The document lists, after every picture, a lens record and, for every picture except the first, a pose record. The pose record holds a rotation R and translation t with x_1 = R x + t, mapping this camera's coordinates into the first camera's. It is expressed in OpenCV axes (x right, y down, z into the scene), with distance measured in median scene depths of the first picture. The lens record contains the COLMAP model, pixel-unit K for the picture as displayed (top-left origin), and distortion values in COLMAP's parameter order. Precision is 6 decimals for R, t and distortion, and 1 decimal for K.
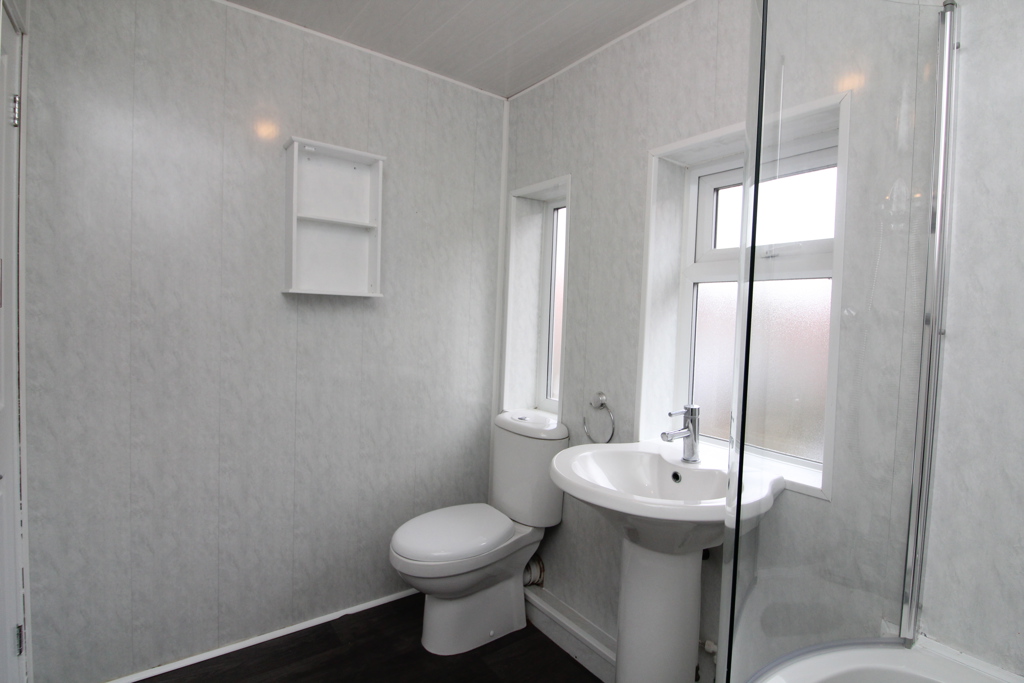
lens RADIAL K [[500.3, 0, 509.1], [0, 500.3, 341.0], [0, 0, 1]] dist [-0.013357, -0.000438]
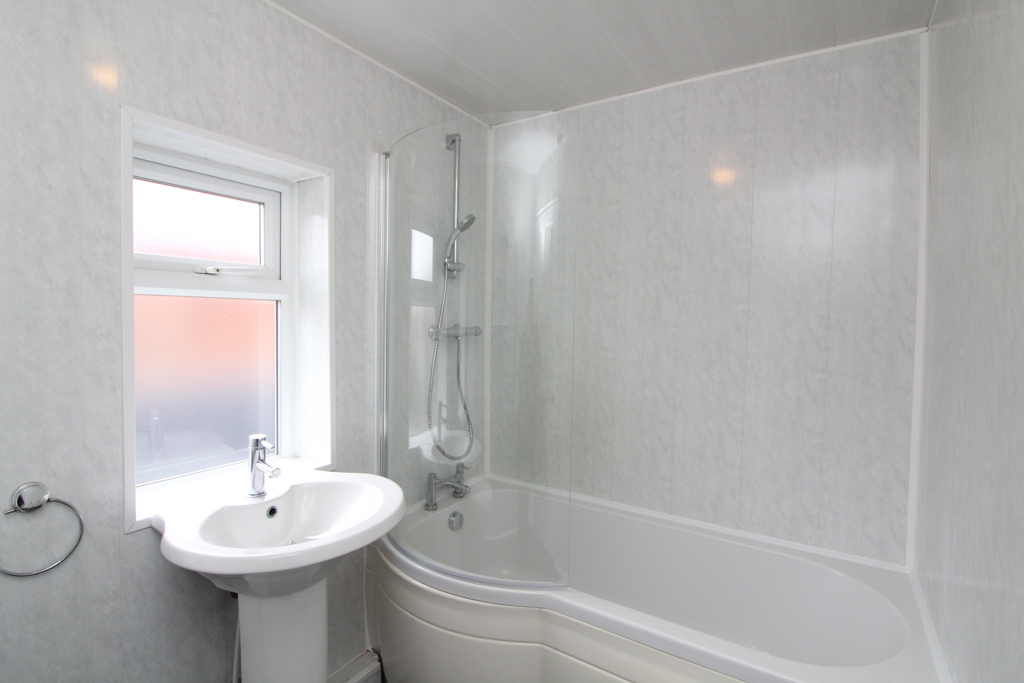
lens RADIAL K [[500.3, 0, 508.5], [0, 500.3, 337.5], [0, 0, 1]] dist [-0.013357, -0.000438]
pose [[-0.346201, -0.065111, 0.935898, -0.550713], [0.018613, 0.996916, 0.076241, -0.099786], [-0.937976, 0.043814, -0.343921, 0.725672]]
